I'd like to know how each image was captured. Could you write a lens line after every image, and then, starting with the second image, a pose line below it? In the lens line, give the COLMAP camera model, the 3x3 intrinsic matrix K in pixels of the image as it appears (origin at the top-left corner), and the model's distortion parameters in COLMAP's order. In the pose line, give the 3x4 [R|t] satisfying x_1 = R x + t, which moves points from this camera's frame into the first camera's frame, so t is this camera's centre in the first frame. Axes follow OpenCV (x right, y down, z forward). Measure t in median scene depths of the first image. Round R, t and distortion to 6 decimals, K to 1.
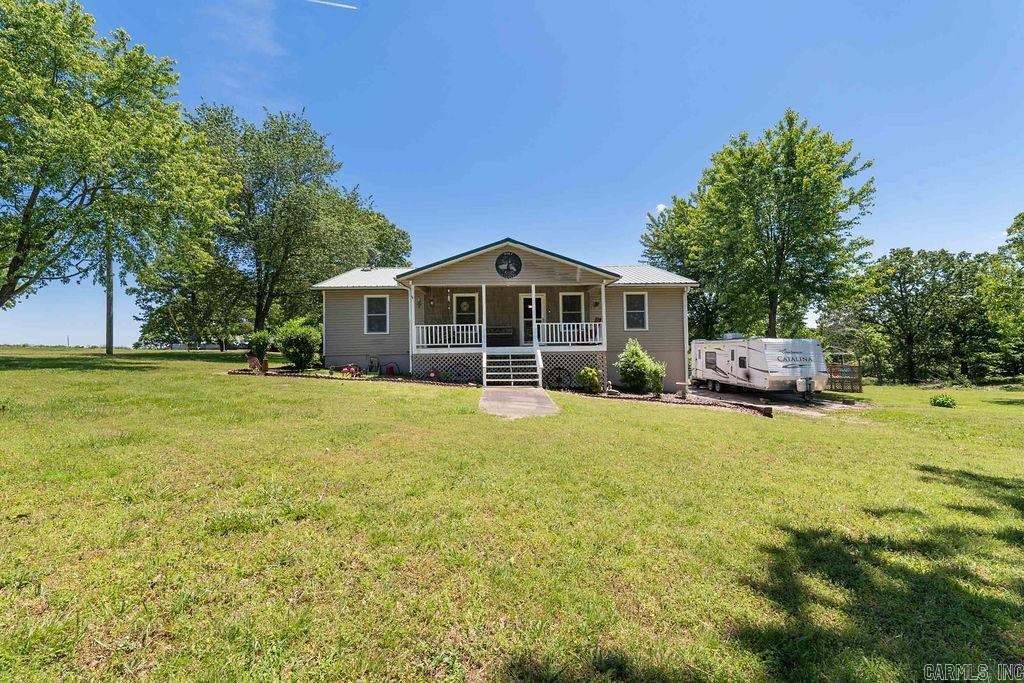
lens RADIAL K [[427.2, 0, 513.5], [0, 427.2, 322.9], [0, 0, 1]] dist [0.002752, 0.000289]
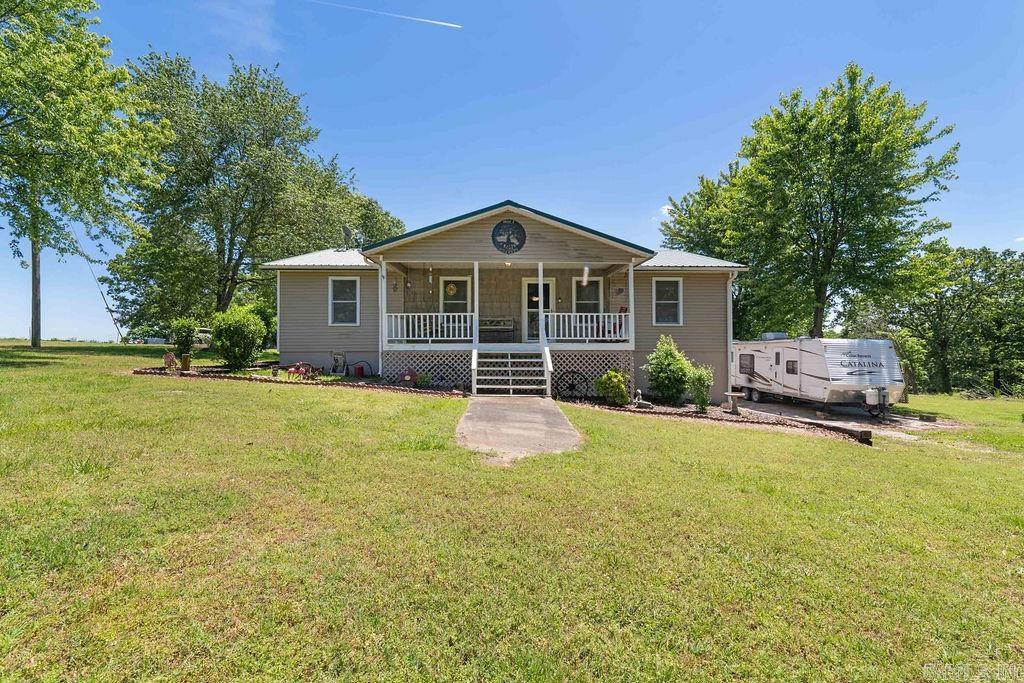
lens RADIAL K [[427.2, 0, 513.5], [0, 427.2, 322.9], [0, 0, 1]] dist [0.002752, 0.000289]
pose [[0.999867, 0.013095, -0.009764, 0.005513], [-0.013120, 0.999911, -0.002493, 0.018655], [0.009731, 0.002620, 0.999949, 0.200106]]
